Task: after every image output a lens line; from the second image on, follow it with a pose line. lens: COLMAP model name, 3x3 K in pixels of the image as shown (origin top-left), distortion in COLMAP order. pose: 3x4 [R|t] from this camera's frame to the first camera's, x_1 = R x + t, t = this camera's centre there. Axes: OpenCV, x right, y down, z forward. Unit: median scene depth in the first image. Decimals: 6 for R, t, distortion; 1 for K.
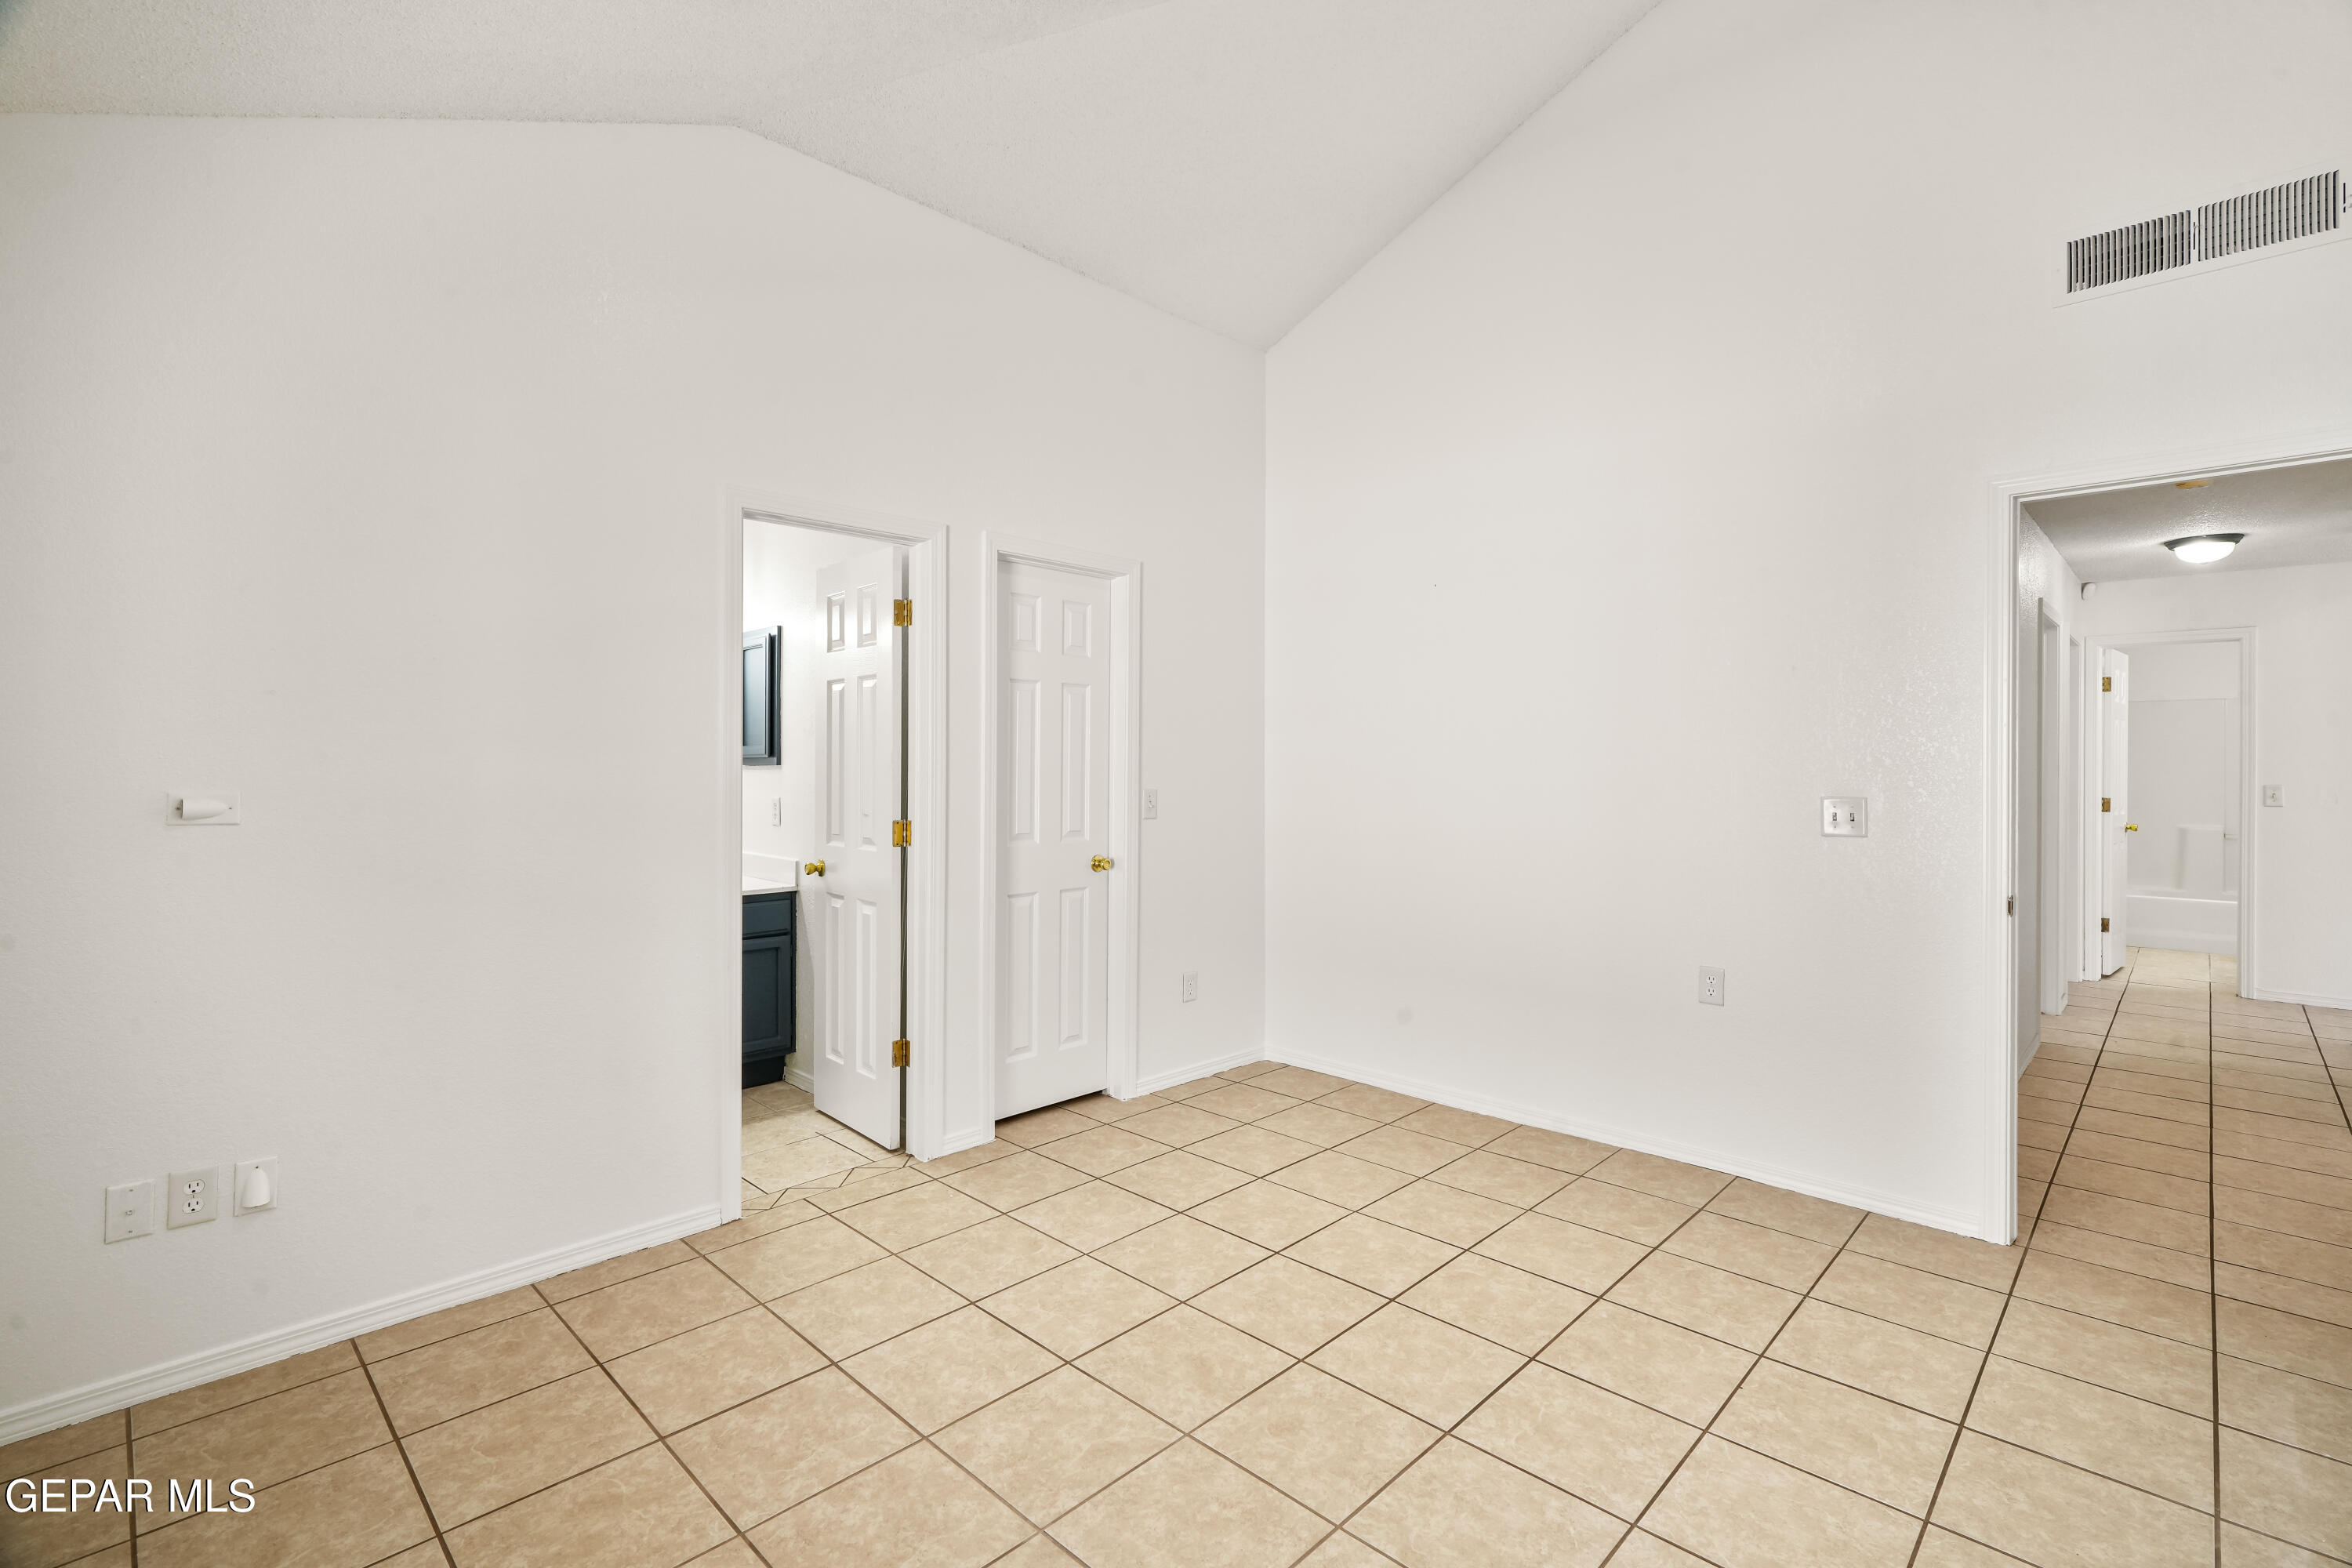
lens RADIAL K [[1069.6, 0, 1176.4], [0, 1069.6, 776.9], [0, 0, 1]] dist [-0.008379, 0.001909]
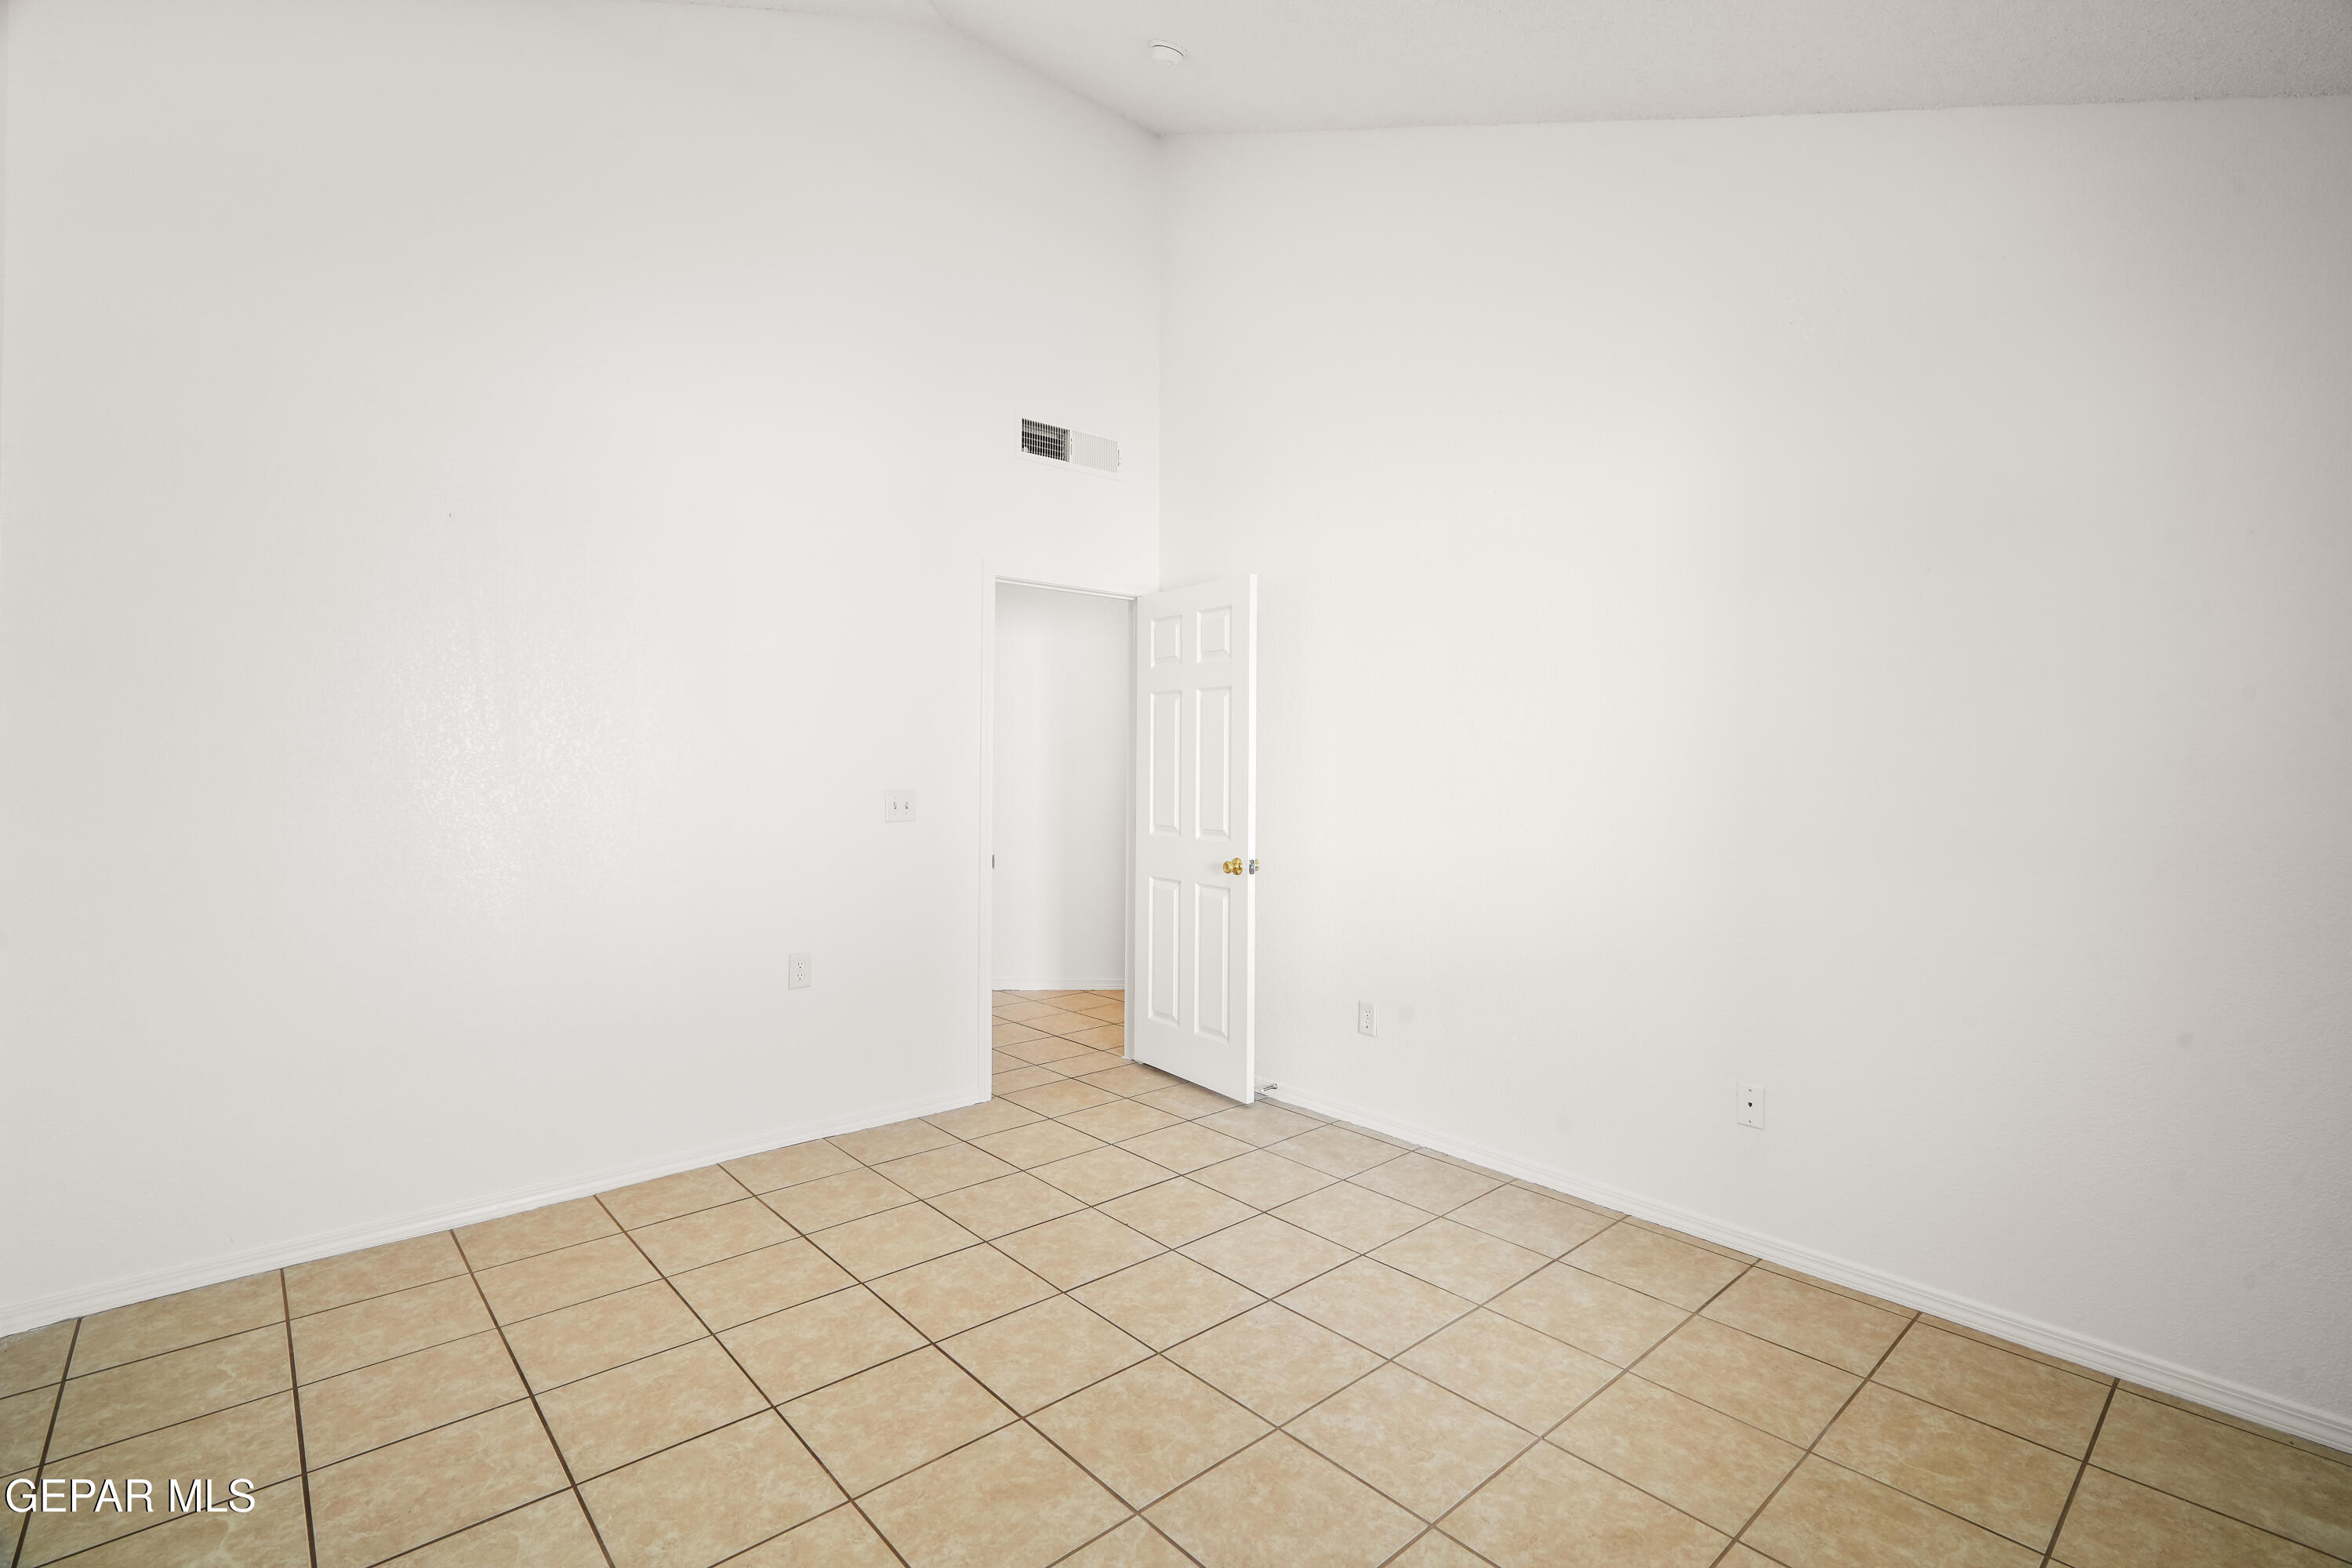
lens RADIAL K [[1069.6, 0, 1190.9], [0, 1069.6, 765.4], [0, 0, 1]] dist [-0.008379, 0.001909]
pose [[0.058507, -0.002977, 0.998283, -0.613672], [0.008823, 0.999958, 0.002465, -0.007686], [-0.998248, 0.008663, 0.058531, 0.628864]]
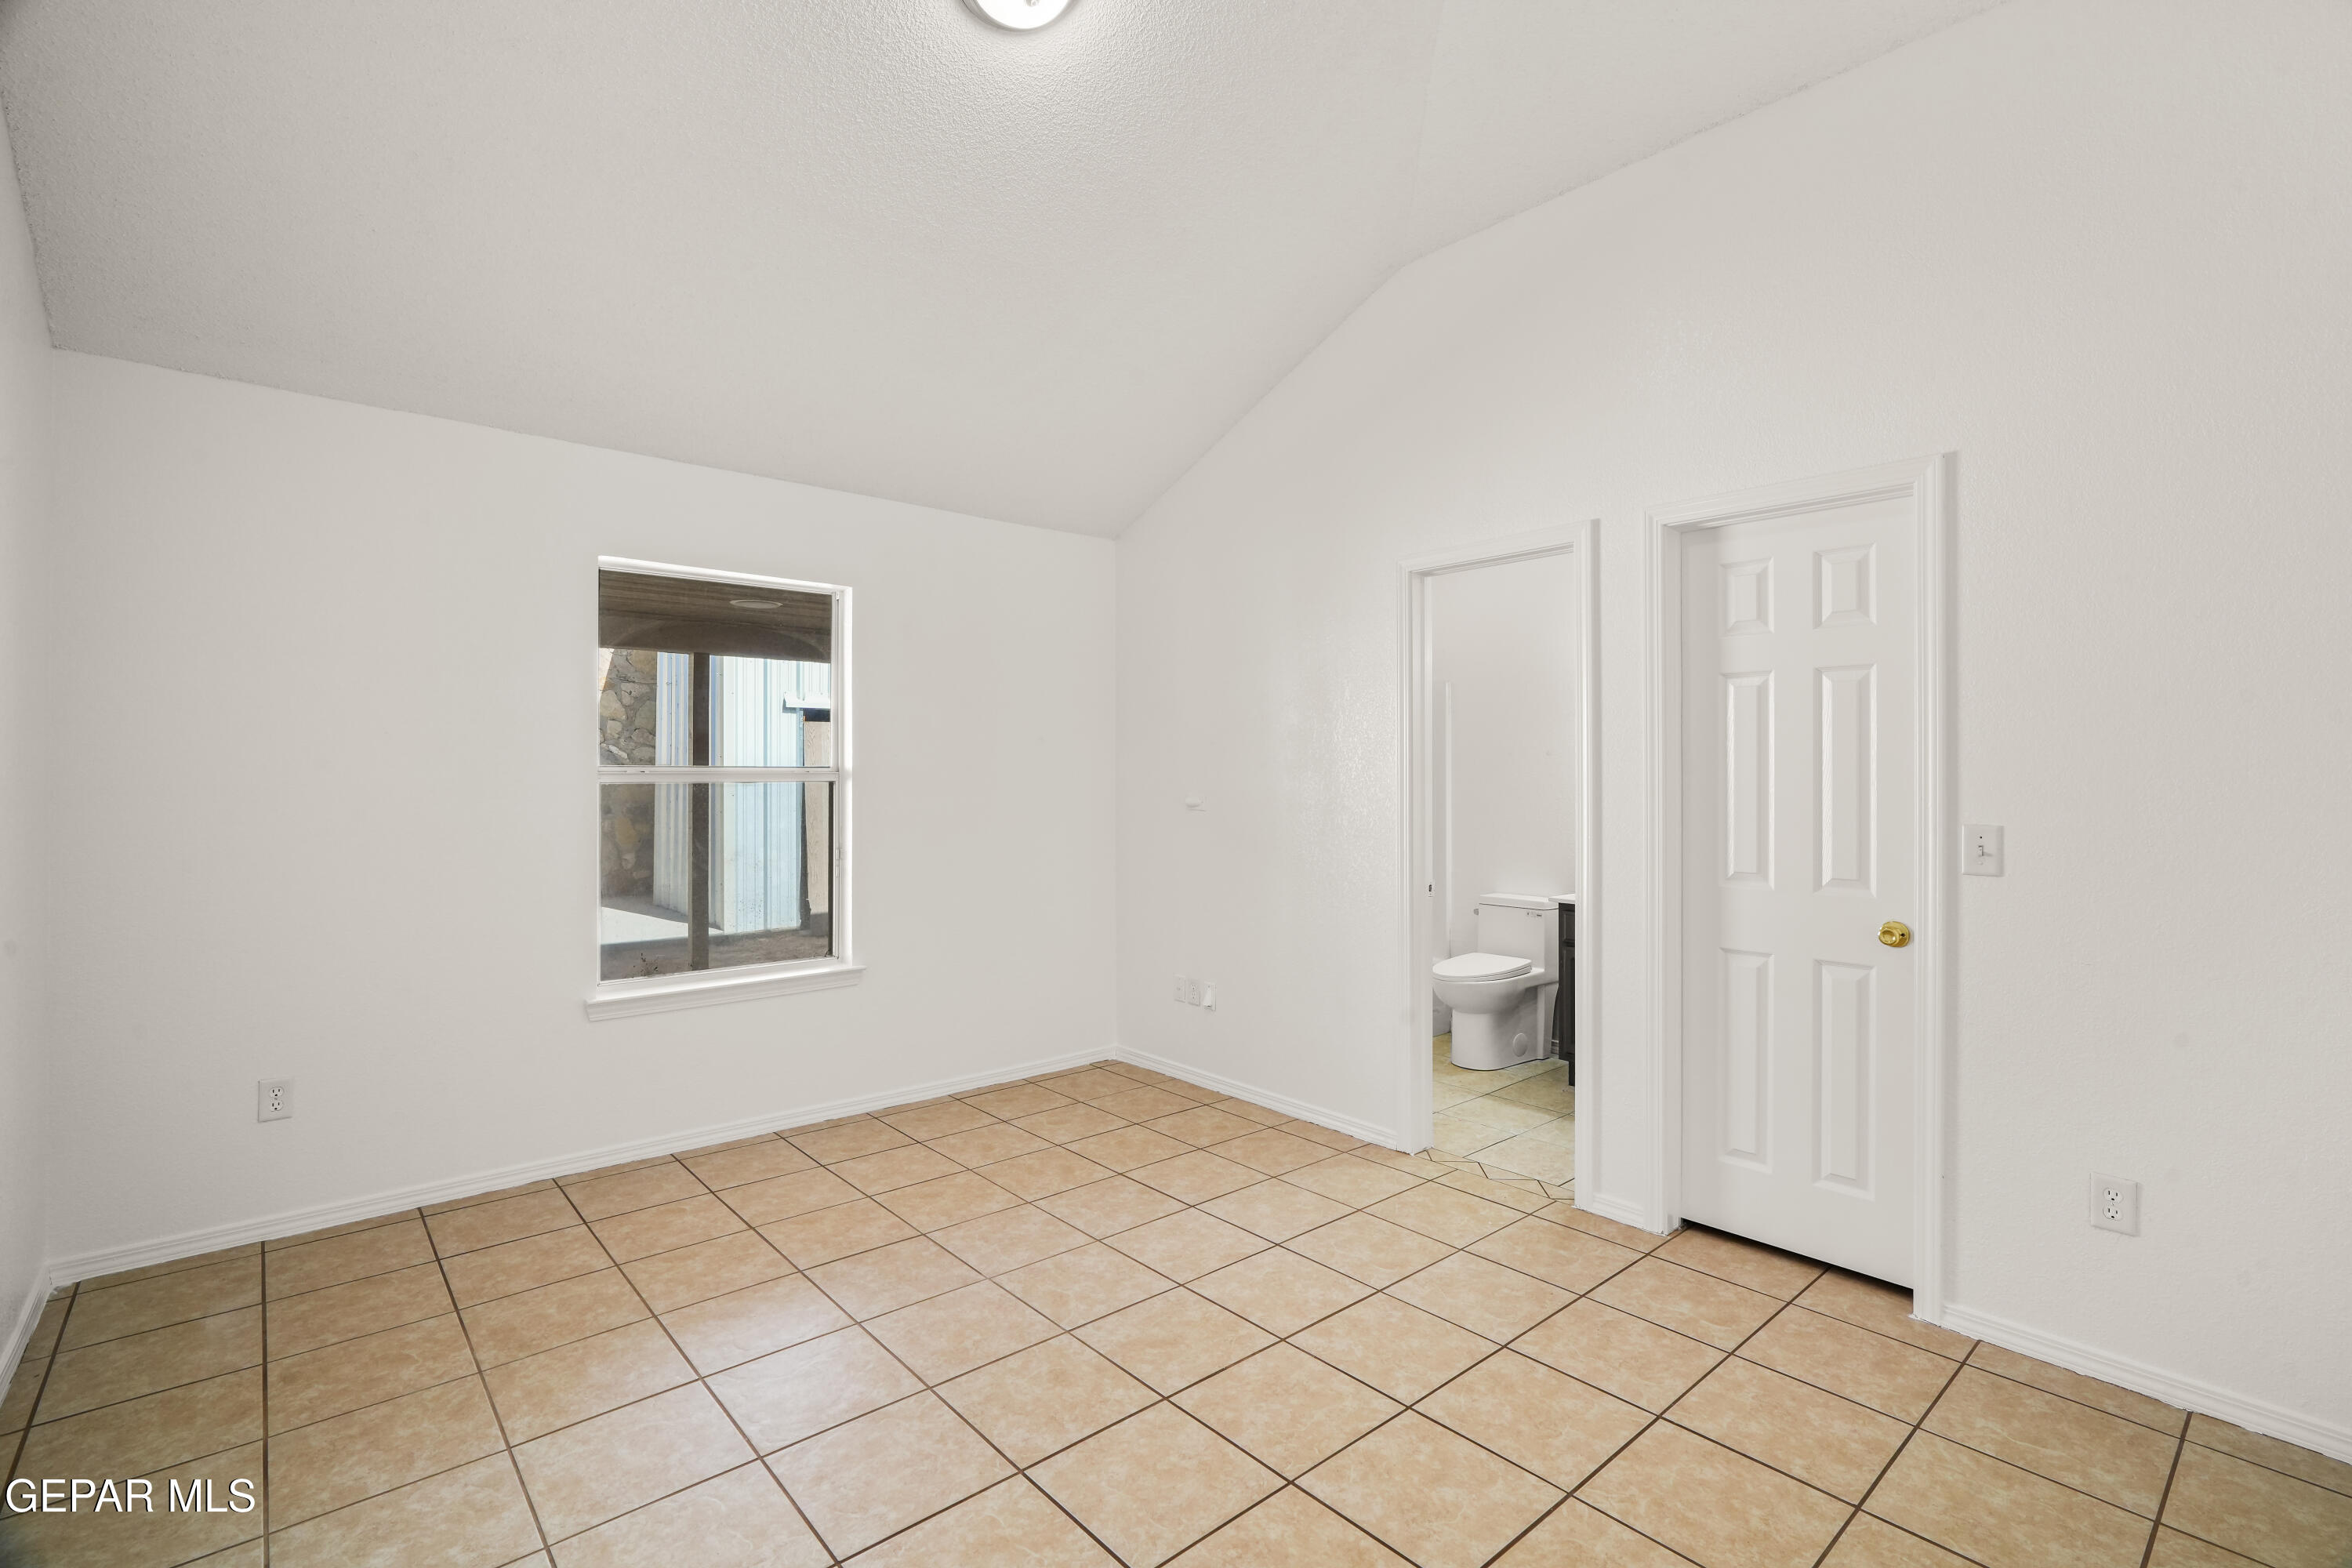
lens RADIAL K [[1069.6, 0, 1175.3], [0, 1069.6, 780.4], [0, 0, 1]] dist [-0.008379, 0.001909]
pose [[-0.086511, 0.000170, -0.996251, 0.846047], [-0.015900, 0.999872, 0.001551, -0.009459], [0.996124, 0.015974, -0.086497, 0.852761]]
